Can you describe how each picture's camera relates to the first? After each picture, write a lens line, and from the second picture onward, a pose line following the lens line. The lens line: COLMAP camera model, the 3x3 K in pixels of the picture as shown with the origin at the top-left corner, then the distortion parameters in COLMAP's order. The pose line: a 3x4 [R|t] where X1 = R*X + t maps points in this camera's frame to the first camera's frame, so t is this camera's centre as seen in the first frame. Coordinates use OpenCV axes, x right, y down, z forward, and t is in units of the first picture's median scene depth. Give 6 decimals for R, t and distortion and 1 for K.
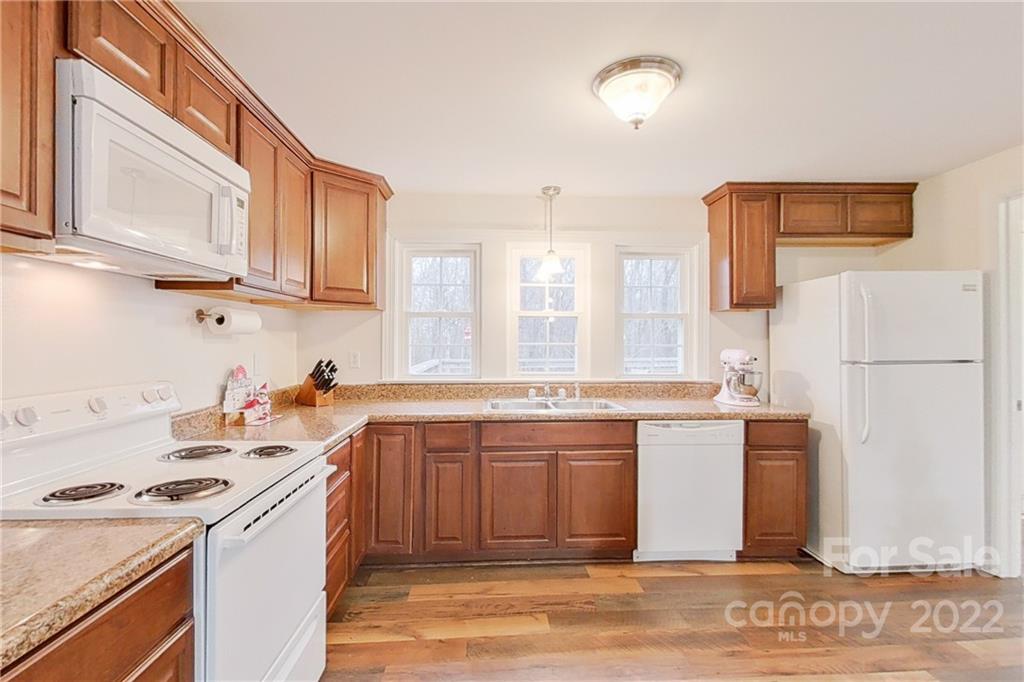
lens RADIAL K [[472.9, 0, 511.3], [0, 472.9, 340.3], [0, 0, 1]] dist [-0.001223, -0.000090]
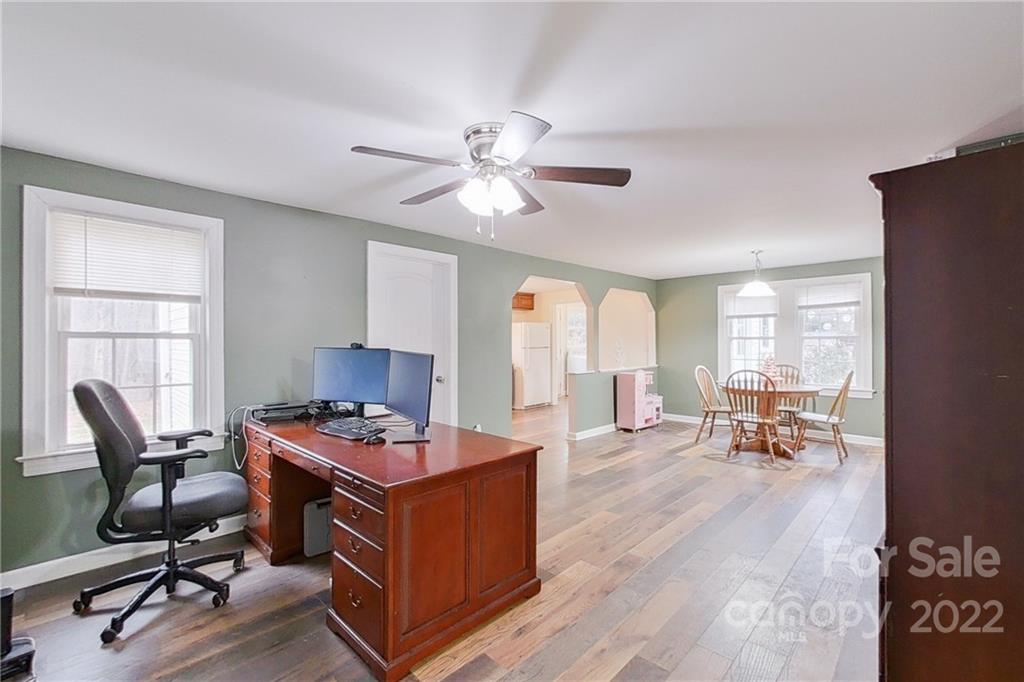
lens RADIAL K [[441.9, 0, 513.7], [0, 441.9, 342.3], [0, 0, 1]] dist [0.001317, -0.000018]
pose [[0.722939, 0.009669, 0.690844, -1.419040], [-0.005775, 0.999952, -0.007953, 0.027158], [-0.690888, 0.001760, 0.722960, -1.157146]]
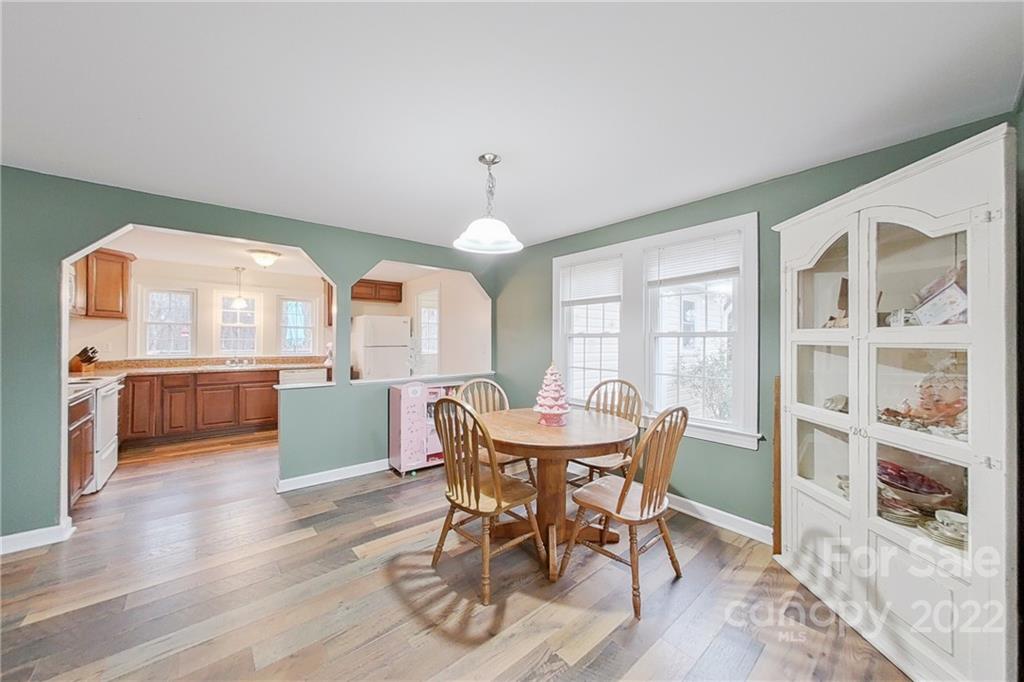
lens RADIAL K [[362.0, 0, 510.3], [0, 362.0, 341.1], [0, 0, 1]] dist [-0.010299, -0.000067]
pose [[0.791445, 0.006826, 0.611202, 0.064812], [-0.008775, 0.999961, 0.000195, 0.003944], [-0.611177, -0.005518, 0.791475, -1.148791]]
